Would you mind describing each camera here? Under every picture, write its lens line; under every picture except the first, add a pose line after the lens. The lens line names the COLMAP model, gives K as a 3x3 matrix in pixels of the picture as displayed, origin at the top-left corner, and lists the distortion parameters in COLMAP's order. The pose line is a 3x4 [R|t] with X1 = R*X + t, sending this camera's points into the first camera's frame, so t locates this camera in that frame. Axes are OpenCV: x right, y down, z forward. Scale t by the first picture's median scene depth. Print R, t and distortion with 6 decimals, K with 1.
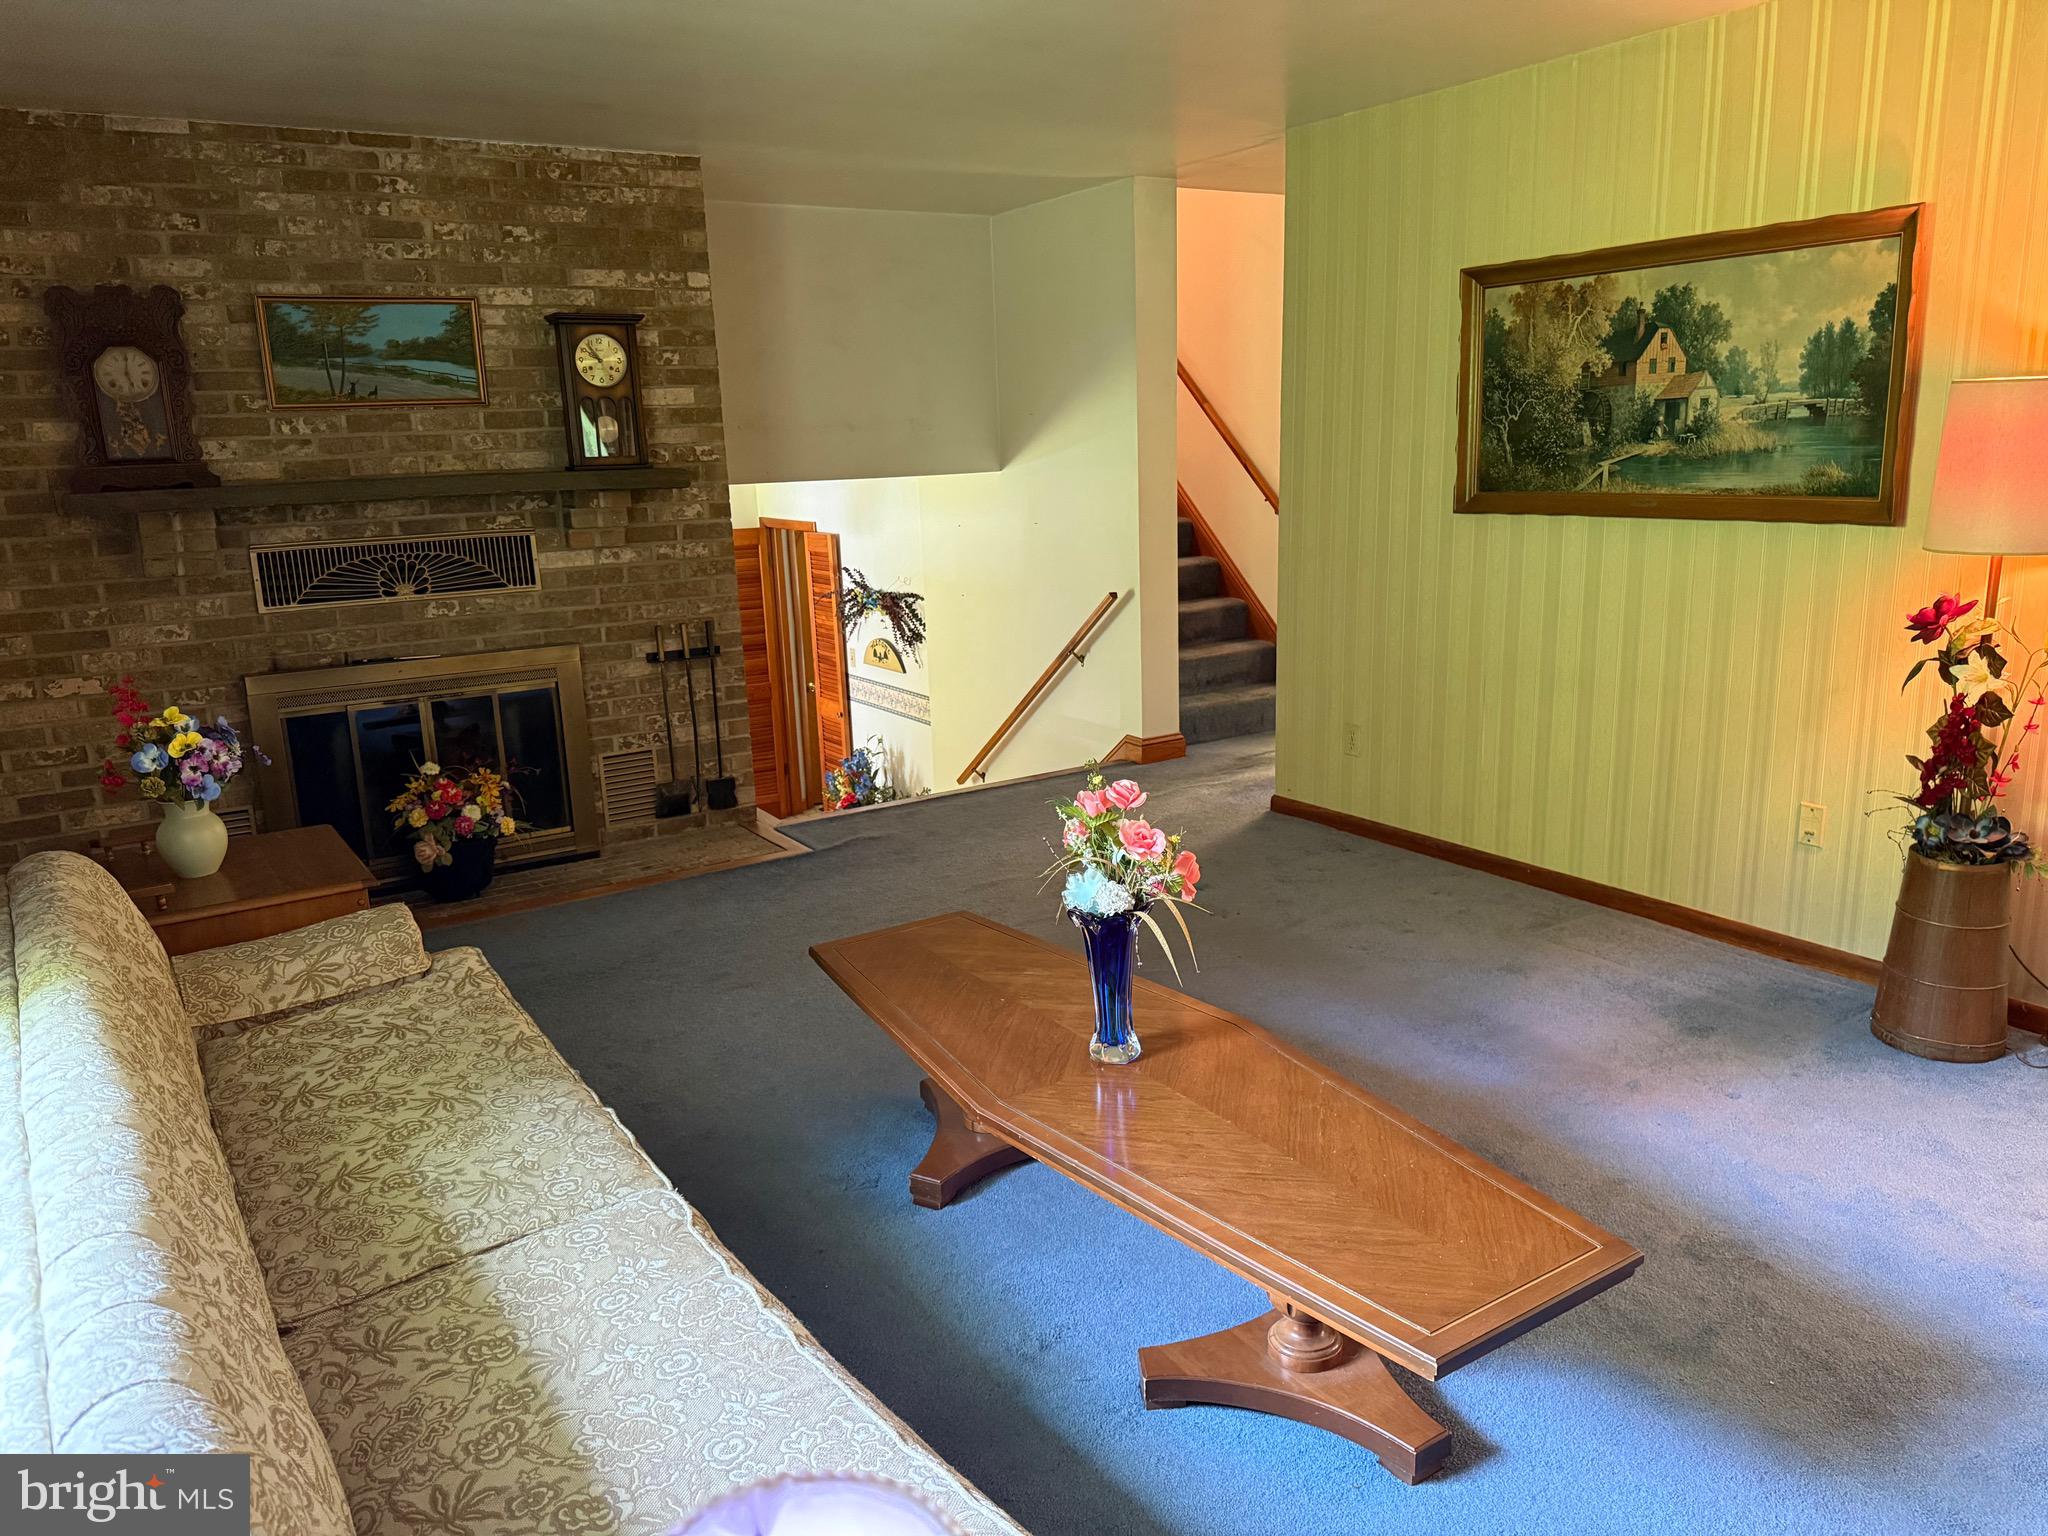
lens RADIAL K [[1443.0, 0, 1008.9], [0, 1443.0, 774.5], [0, 0, 1]] dist [0.022945, -0.038692]
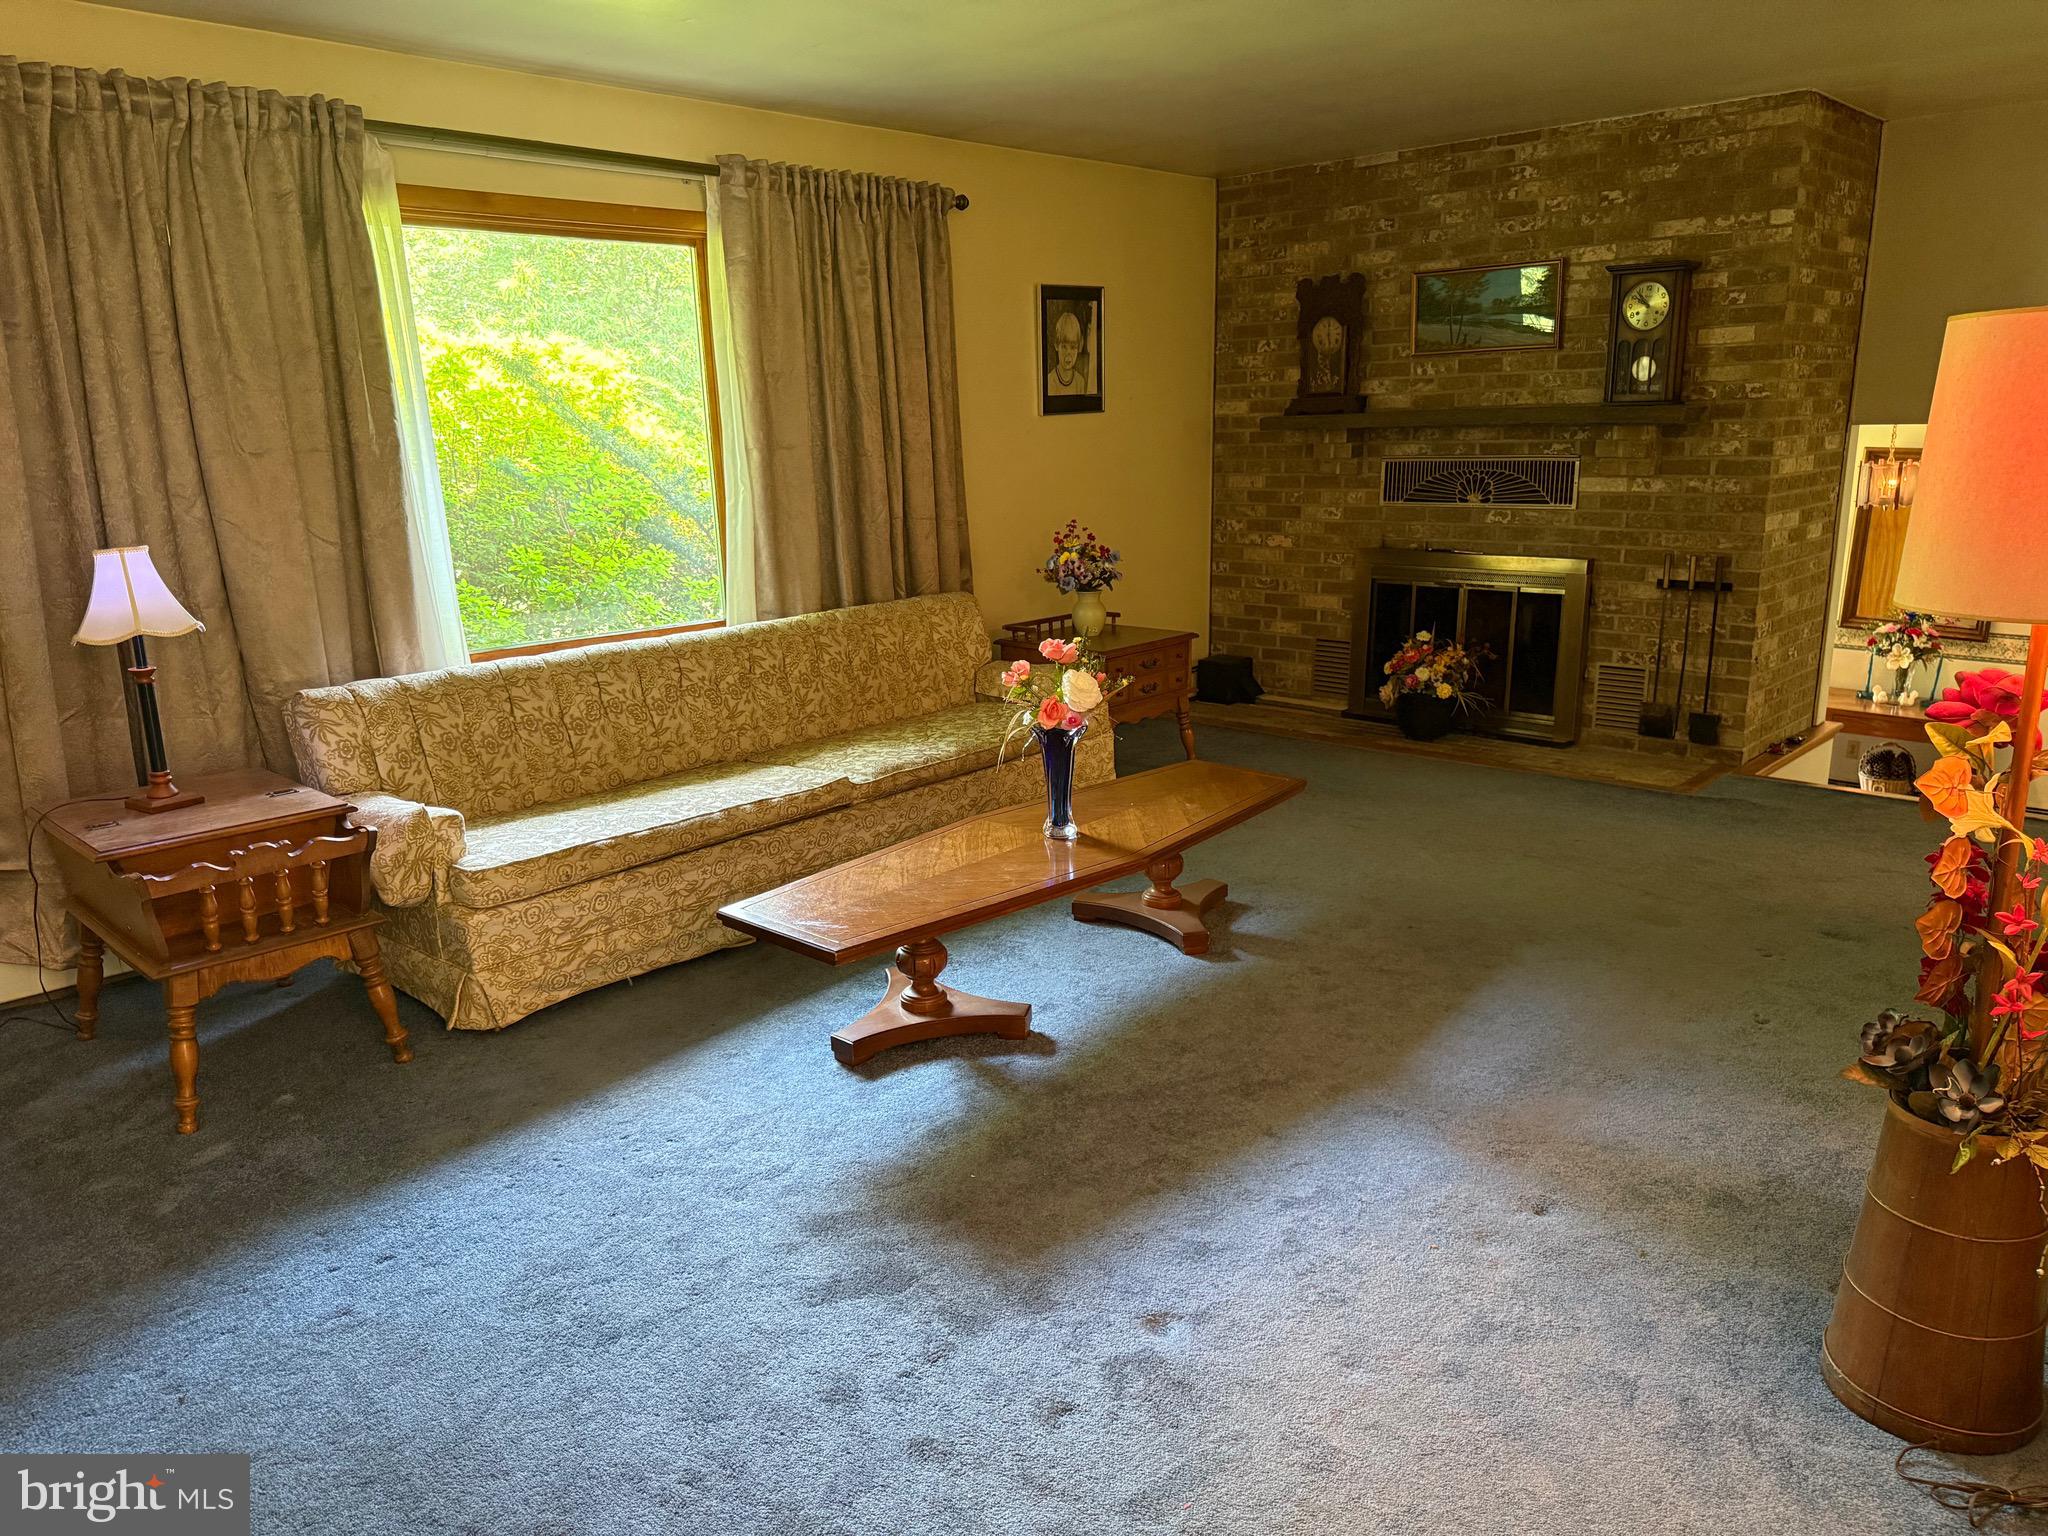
lens RADIAL K [[1443.0, 0, 1007.9], [0, 1443.0, 761.0], [0, 0, 1]] dist [0.022945, -0.038692]
pose [[0.262894, 0.247163, -0.932629, 0.711346], [-0.209404, 0.958206, 0.194914, -0.068466], [0.941826, 0.144055, 0.303664, 0.263652]]
